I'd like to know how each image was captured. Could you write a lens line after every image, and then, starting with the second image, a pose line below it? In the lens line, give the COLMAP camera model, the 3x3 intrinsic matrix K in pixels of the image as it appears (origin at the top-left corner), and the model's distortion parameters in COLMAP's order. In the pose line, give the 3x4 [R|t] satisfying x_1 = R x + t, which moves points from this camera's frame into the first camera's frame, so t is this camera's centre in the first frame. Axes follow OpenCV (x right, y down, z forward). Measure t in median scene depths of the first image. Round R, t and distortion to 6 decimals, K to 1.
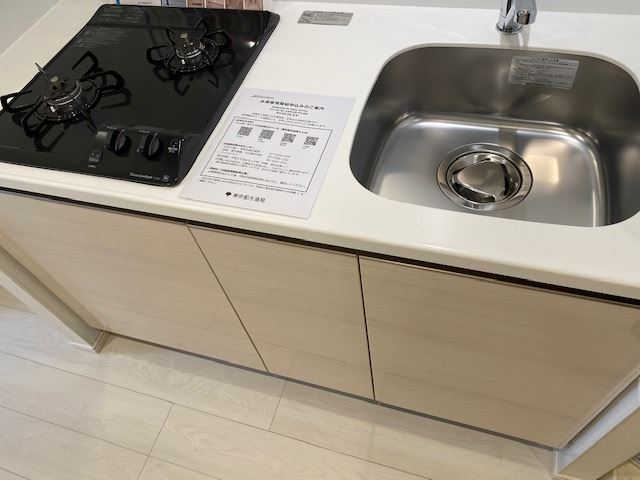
lens RADIAL K [[491.2, 0, 320.0], [0, 491.2, 240.0], [0, 0, 1]] dist [0.013162, -0.006570]
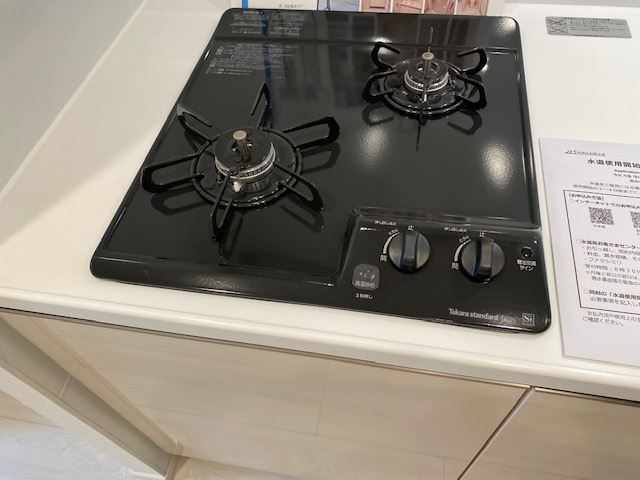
lens RADIAL K [[491.2, 0, 320.0], [0, 491.2, 240.0], [0, 0, 1]] dist [0.013162, -0.006570]
pose [[0.990444, -0.056831, 0.125666, -0.460656], [0.058342, 0.998262, -0.008373, -0.168641], [-0.124971, 0.015625, 0.992037, 0.365102]]
